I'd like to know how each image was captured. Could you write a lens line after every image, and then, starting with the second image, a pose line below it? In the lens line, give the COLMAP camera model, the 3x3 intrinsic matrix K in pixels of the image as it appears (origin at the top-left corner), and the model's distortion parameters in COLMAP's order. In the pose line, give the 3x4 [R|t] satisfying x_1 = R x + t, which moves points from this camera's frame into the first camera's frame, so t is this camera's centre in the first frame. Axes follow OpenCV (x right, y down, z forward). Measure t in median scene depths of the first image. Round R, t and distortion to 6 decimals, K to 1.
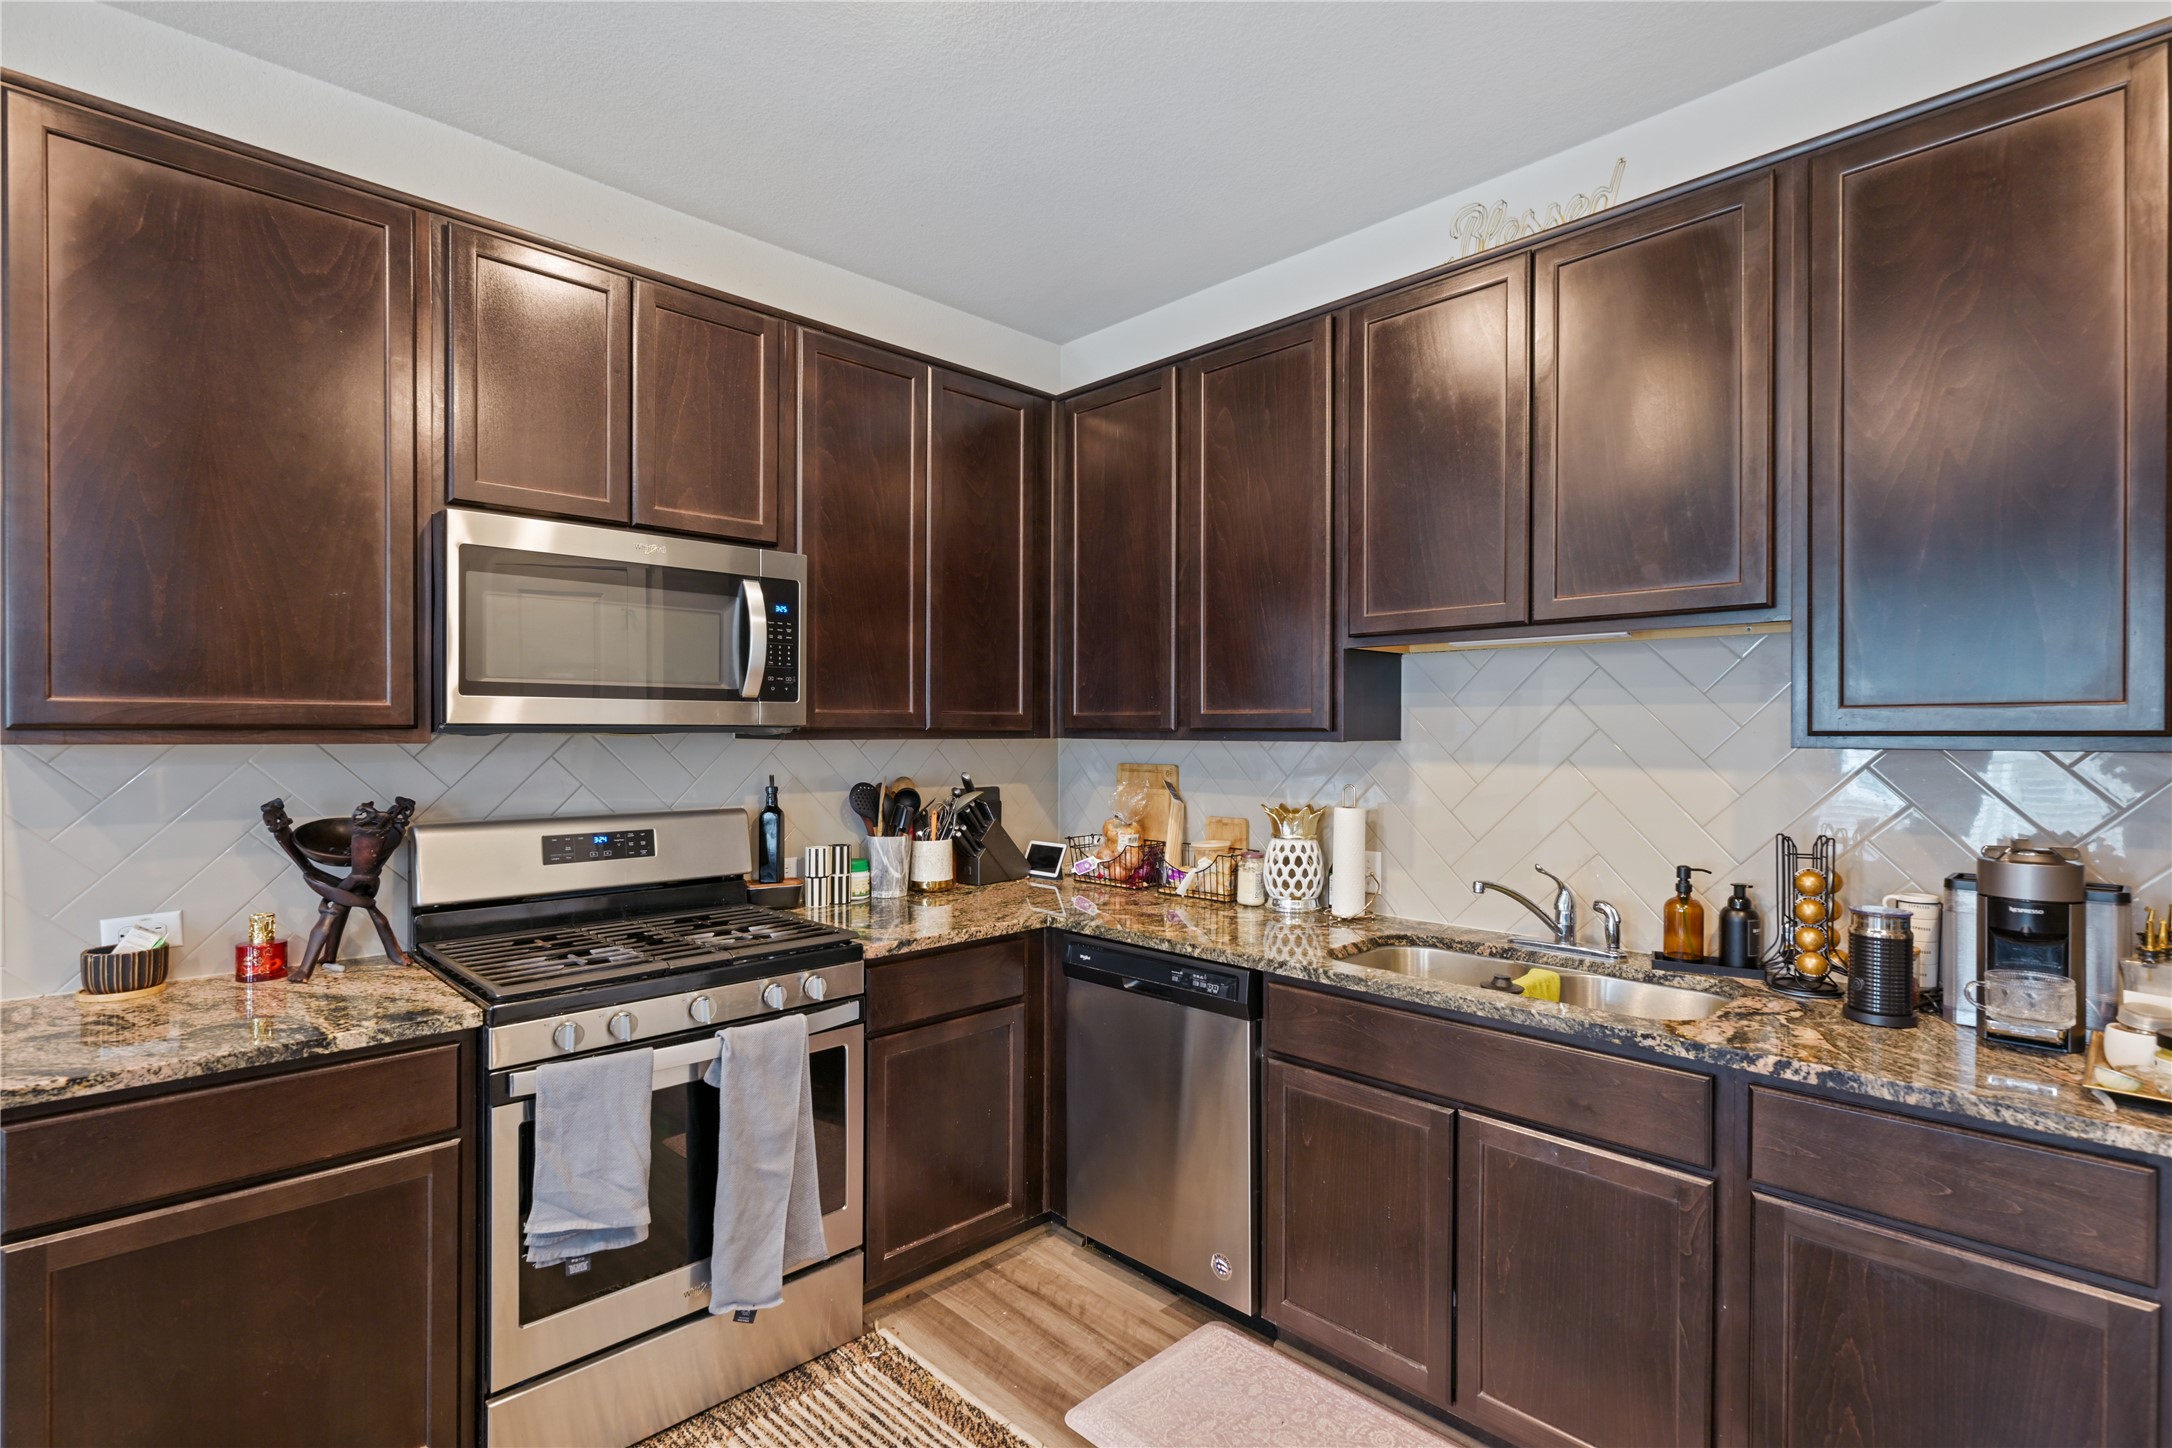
lens RADIAL K [[1041.8, 0, 1072.7], [0, 1041.8, 728.9], [0, 0, 1]] dist [0.000515, -0.000019]
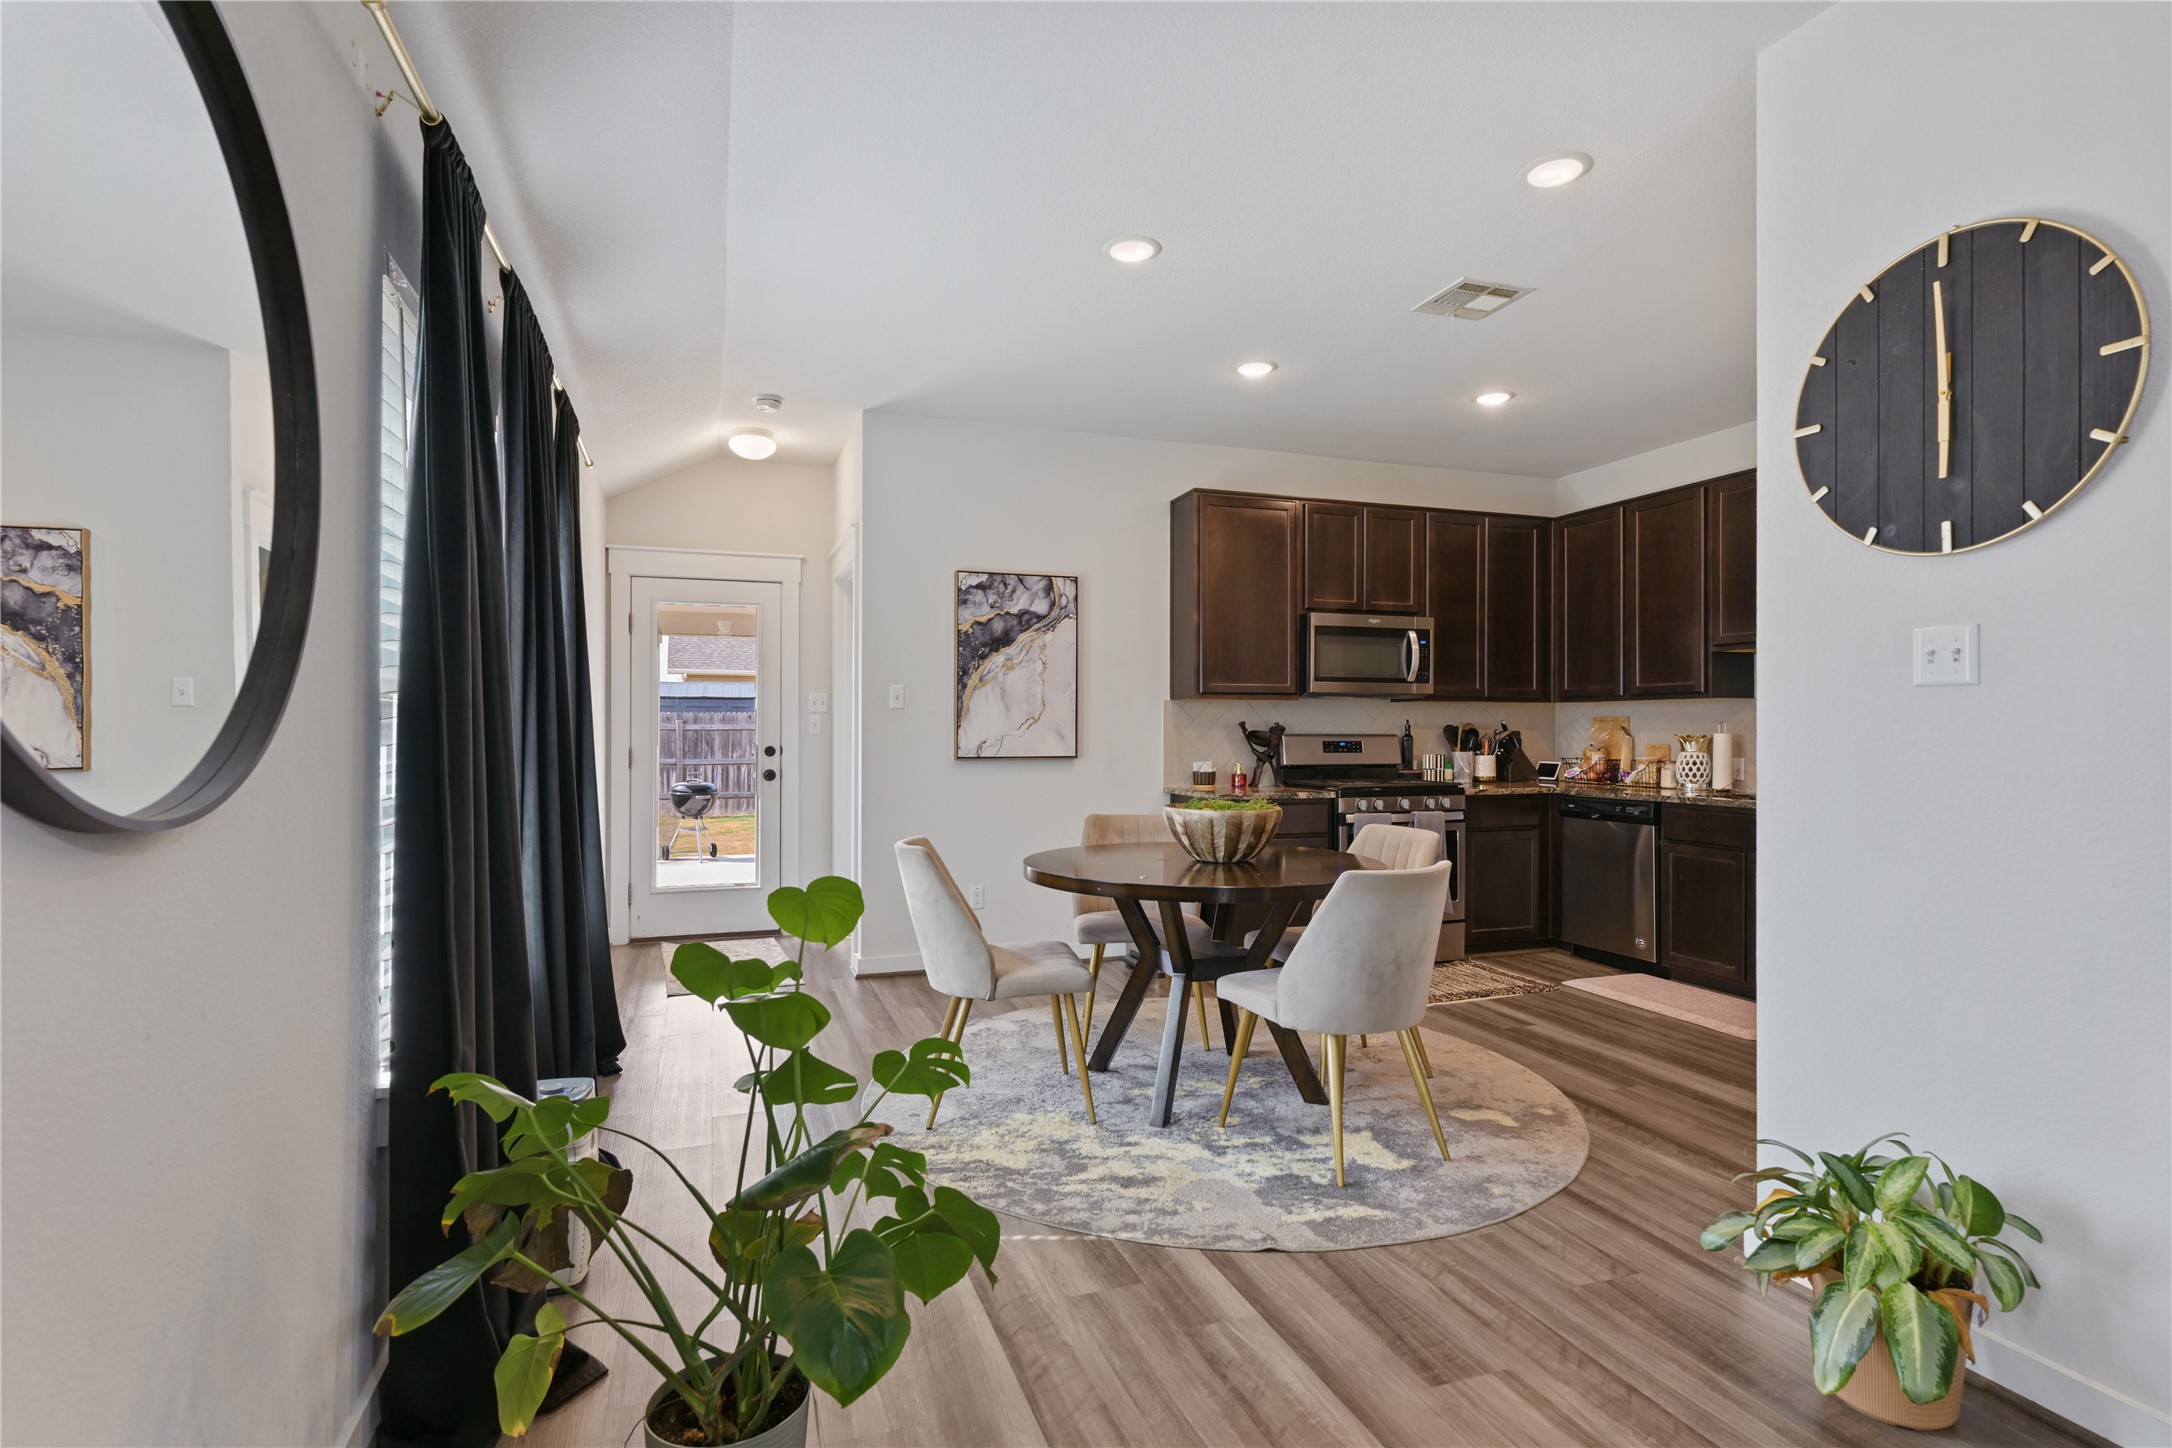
lens RADIAL K [[1058.1, 0, 1093.9], [0, 1058.1, 729.4], [0, 0, 1]] dist [0.001132, -0.000099]
pose [[0.913518, -0.002040, -0.406793, 0.001081], [0.002078, 0.999998, -0.000349, 0.063764], [0.406793, -0.000526, 0.913520, -1.204318]]
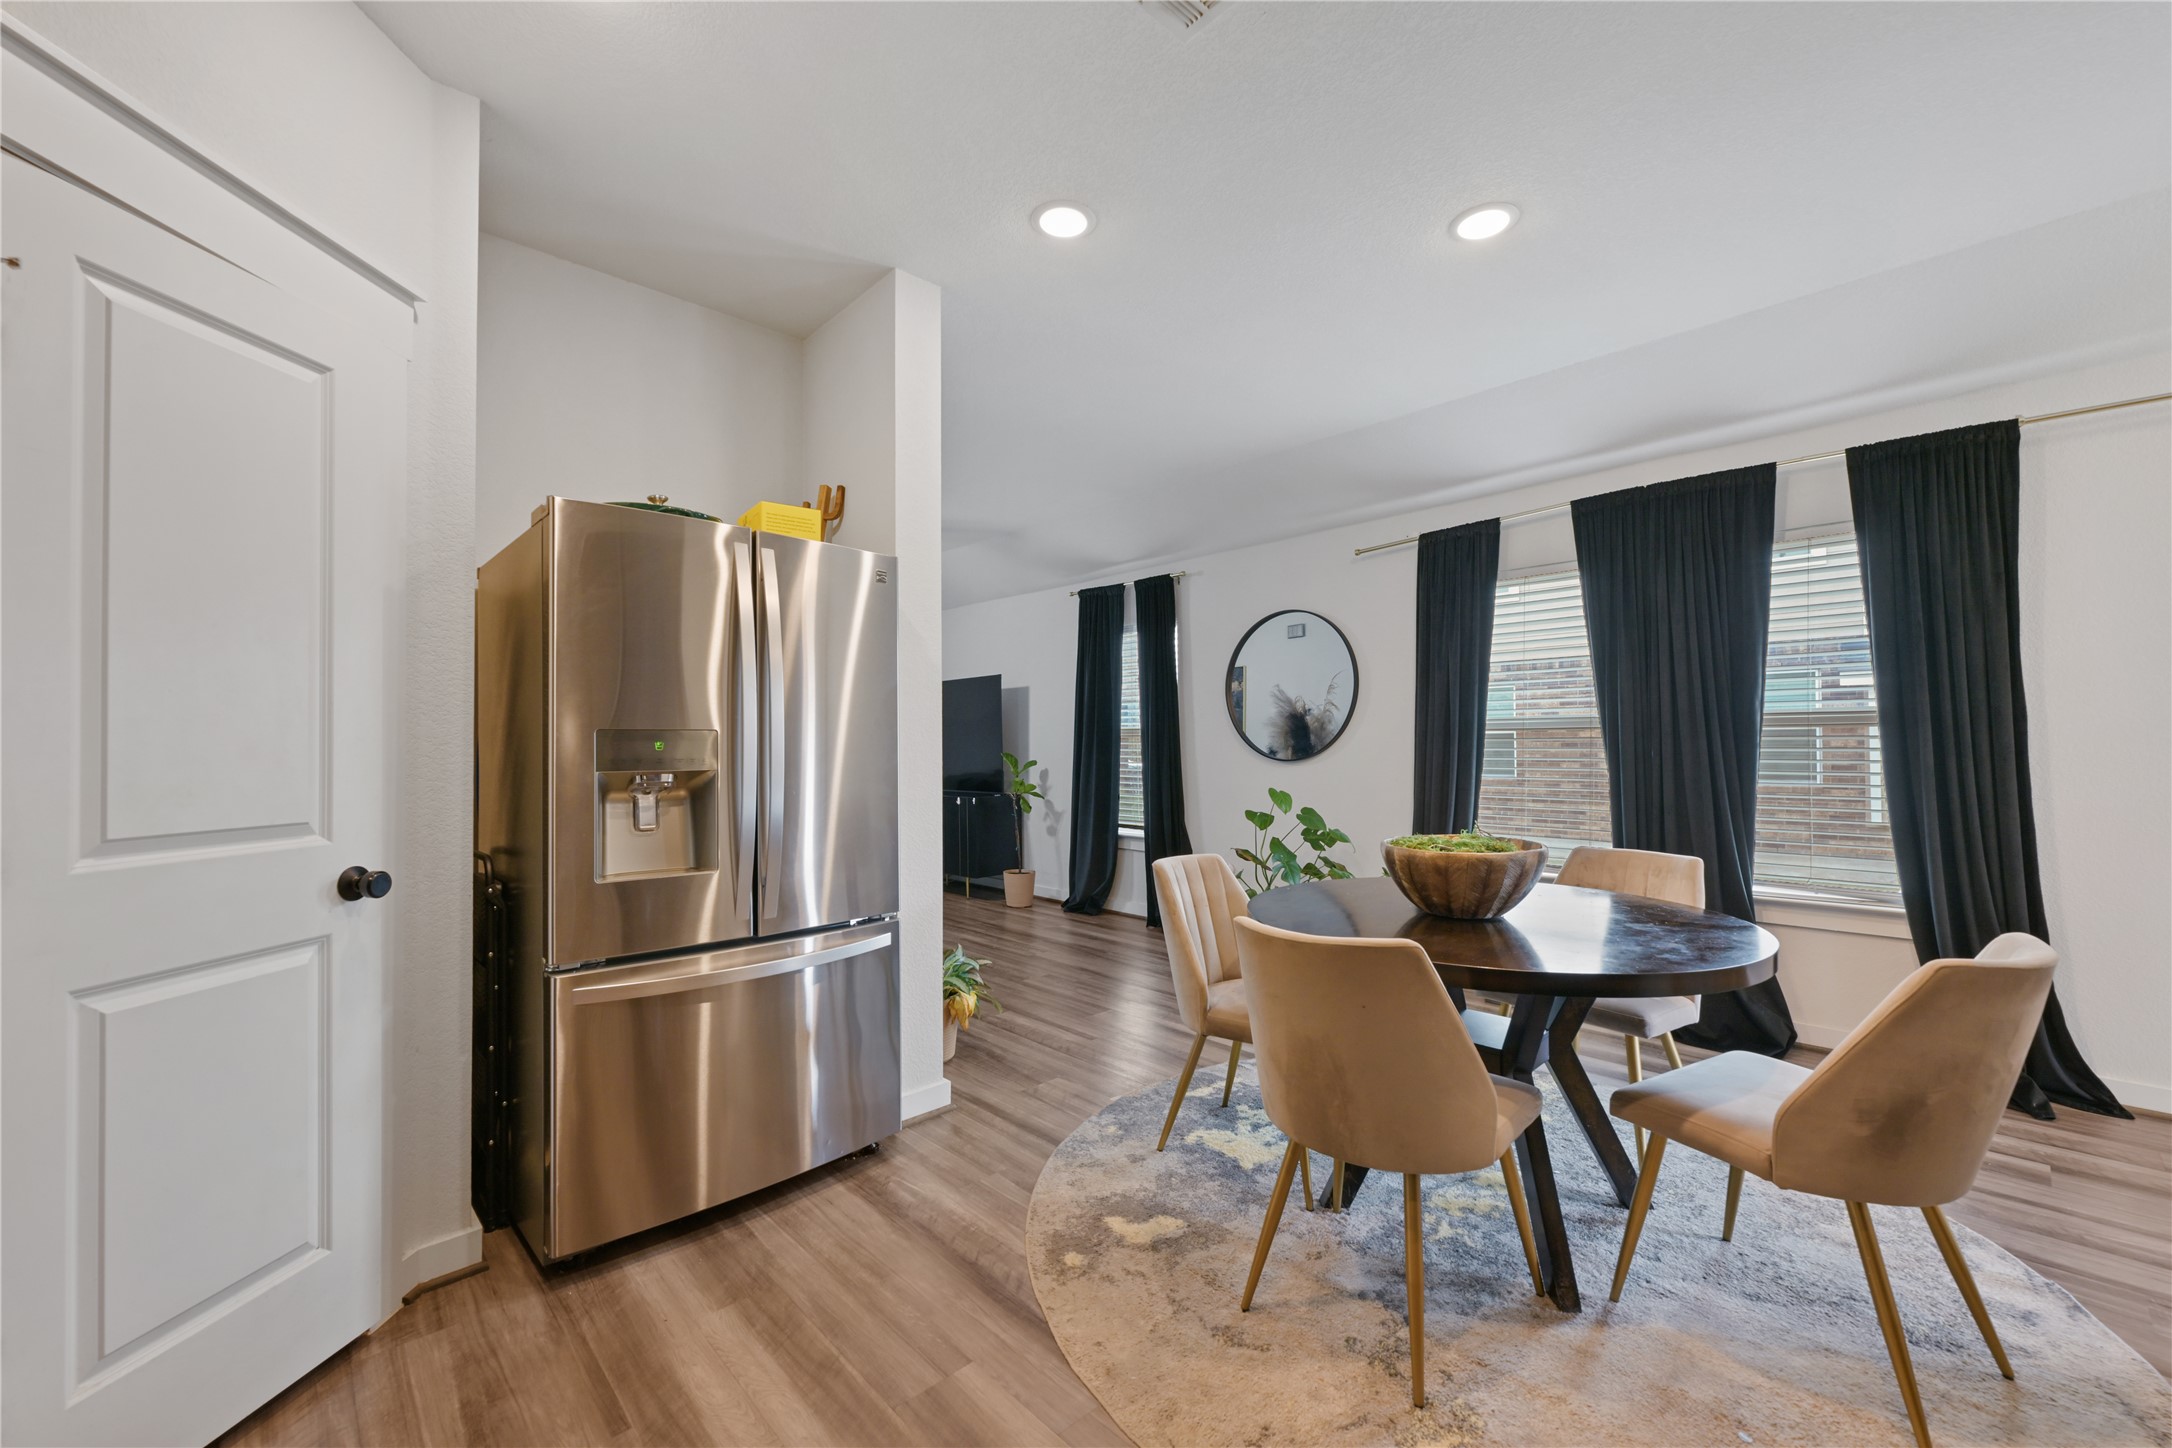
lens RADIAL K [[871.0, 0, 1094.3], [0, 871.0, 744.9], [0, 0, 1]] dist [-0.003230, 0.000739]
pose [[-0.999997, 0.001097, -0.002399, -0.034888], [0.001123, 0.999937, -0.011190, 0.075222], [0.002386, -0.011192, -0.999935, 0.764193]]
